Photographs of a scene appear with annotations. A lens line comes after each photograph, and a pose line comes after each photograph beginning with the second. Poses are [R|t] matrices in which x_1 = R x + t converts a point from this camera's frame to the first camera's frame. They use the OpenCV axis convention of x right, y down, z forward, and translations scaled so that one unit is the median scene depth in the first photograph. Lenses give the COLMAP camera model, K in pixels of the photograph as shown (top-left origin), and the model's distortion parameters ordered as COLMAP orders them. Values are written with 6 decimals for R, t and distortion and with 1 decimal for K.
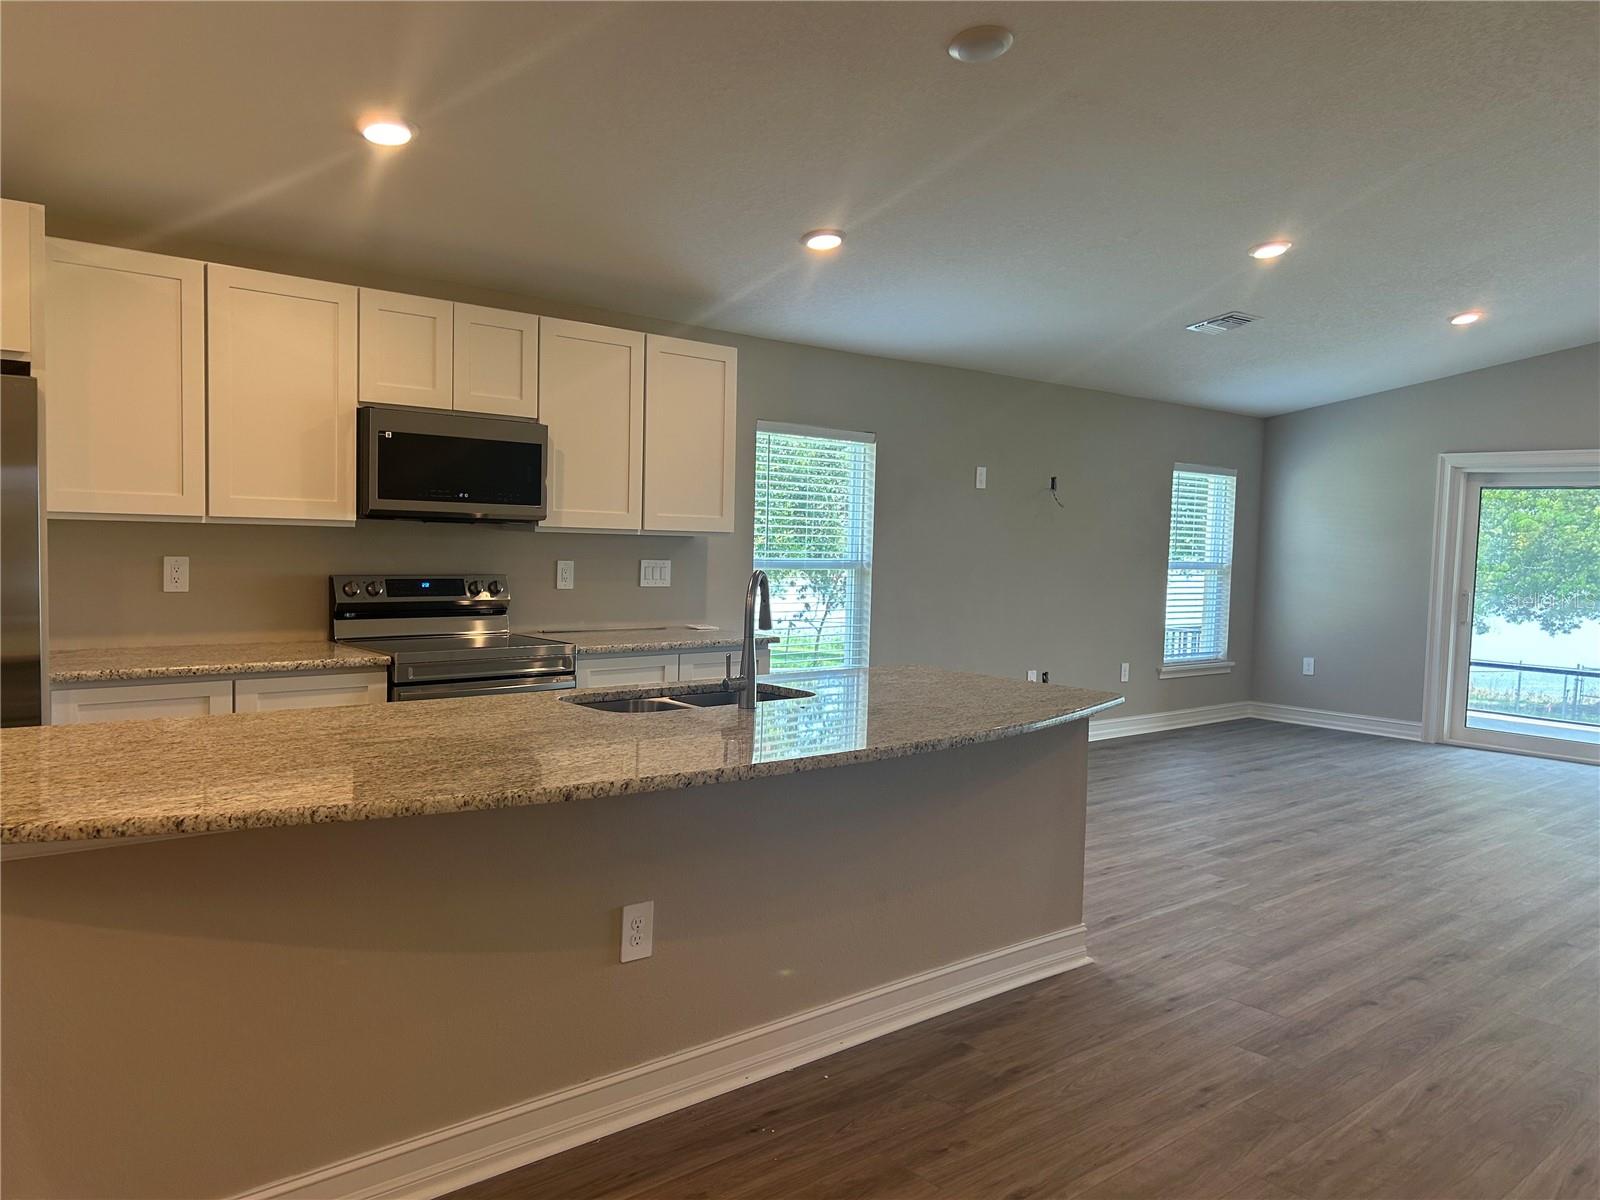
lens RADIAL K [[1194.0, 0, 807.3], [0, 1194.0, 601.5], [0, 0, 1]] dist [0.056066, -0.037171]
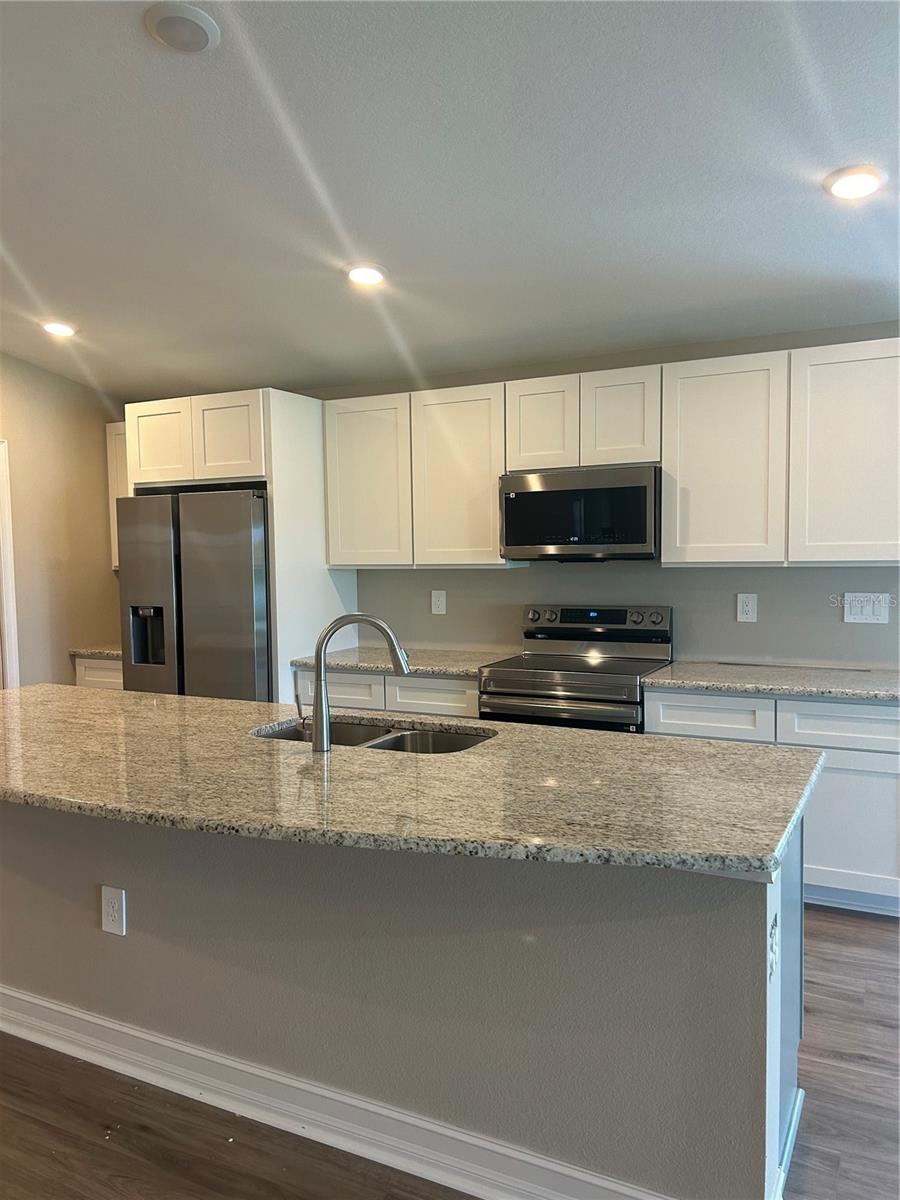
lens RADIAL K [[895.5, 0, 451.2], [0, 895.5, 608.7], [0, 0, 1]] dist [0.056066, -0.037171]
pose [[0.360444, 0.028101, -0.932358, 0.449450], [-0.028840, 0.999404, 0.018972, -0.031195], [0.932335, 0.020051, 0.361039, 0.533535]]
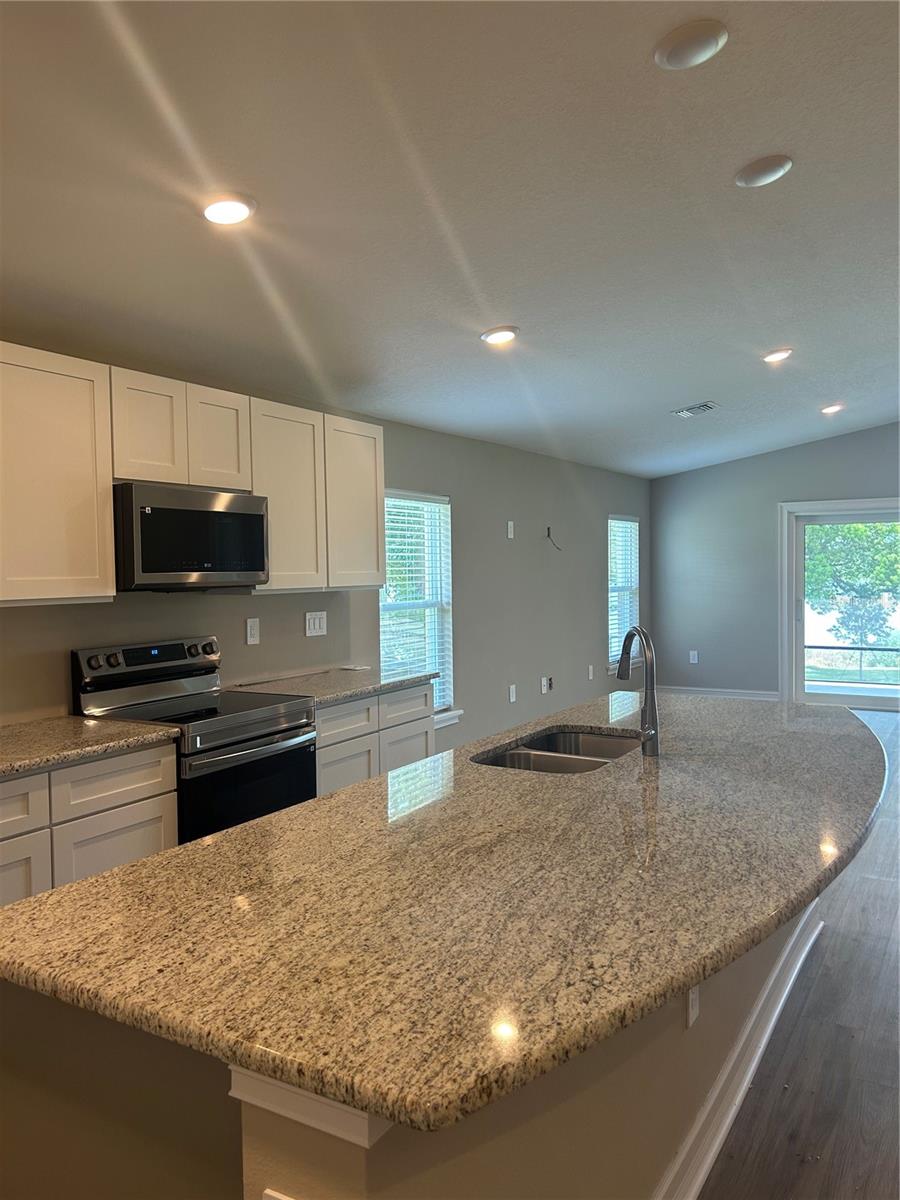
lens RADIAL K [[895.5, 0, 449.2], [0, 895.5, 599.3], [0, 0, 1]] dist [0.056066, -0.037171]
pose [[0.952039, -0.053783, 0.301212, -0.300000], [0.059586, 0.998172, -0.010106, -0.035264], [-0.300118, 0.027570, 0.953504, 0.172634]]
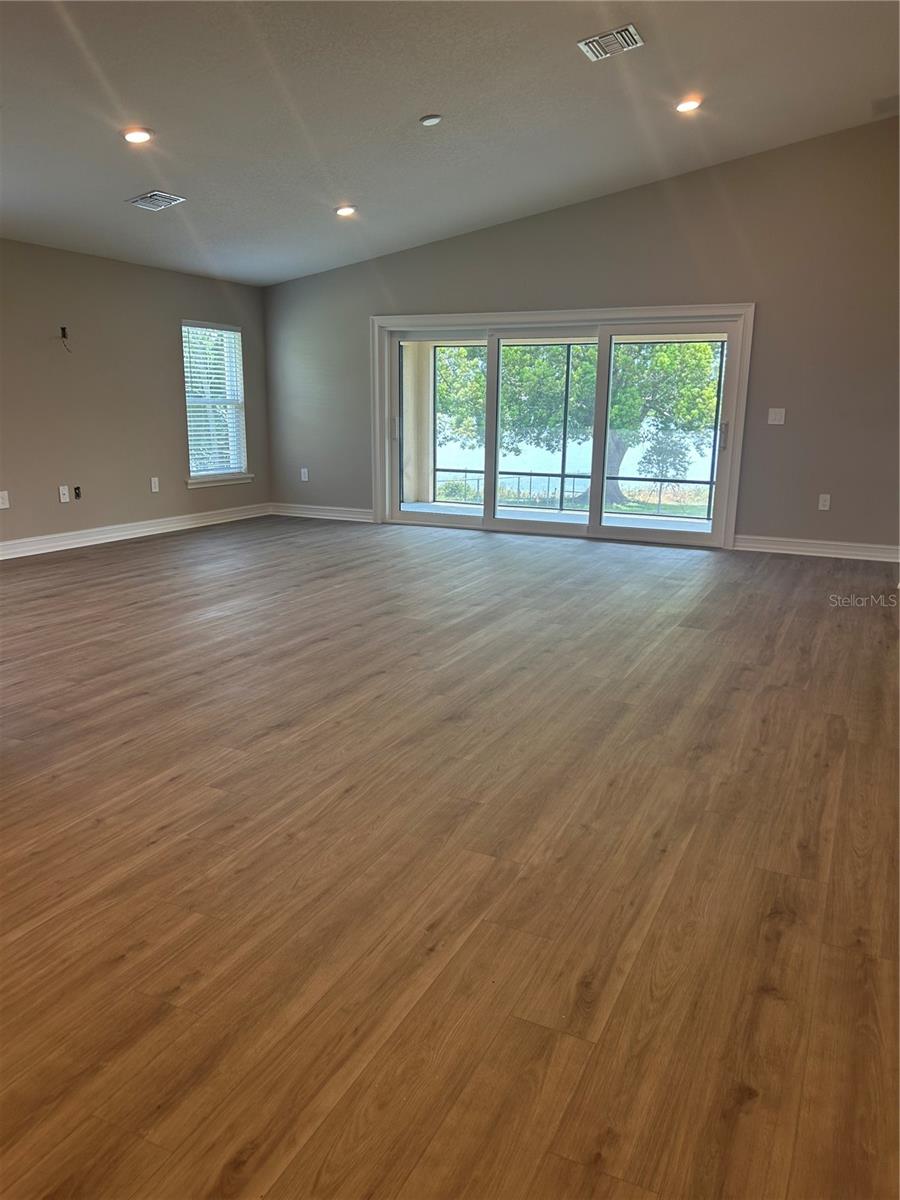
lens RADIAL K [[895.5, 0, 424.4], [0, 895.5, 606.4], [0, 0, 1]] dist [0.056066, -0.037171]
pose [[0.931072, -0.100607, 0.350691, 0.304595], [0.037210, 0.982401, 0.183040, 0.033943], [-0.362934, -0.157374, 0.918429, -0.066123]]
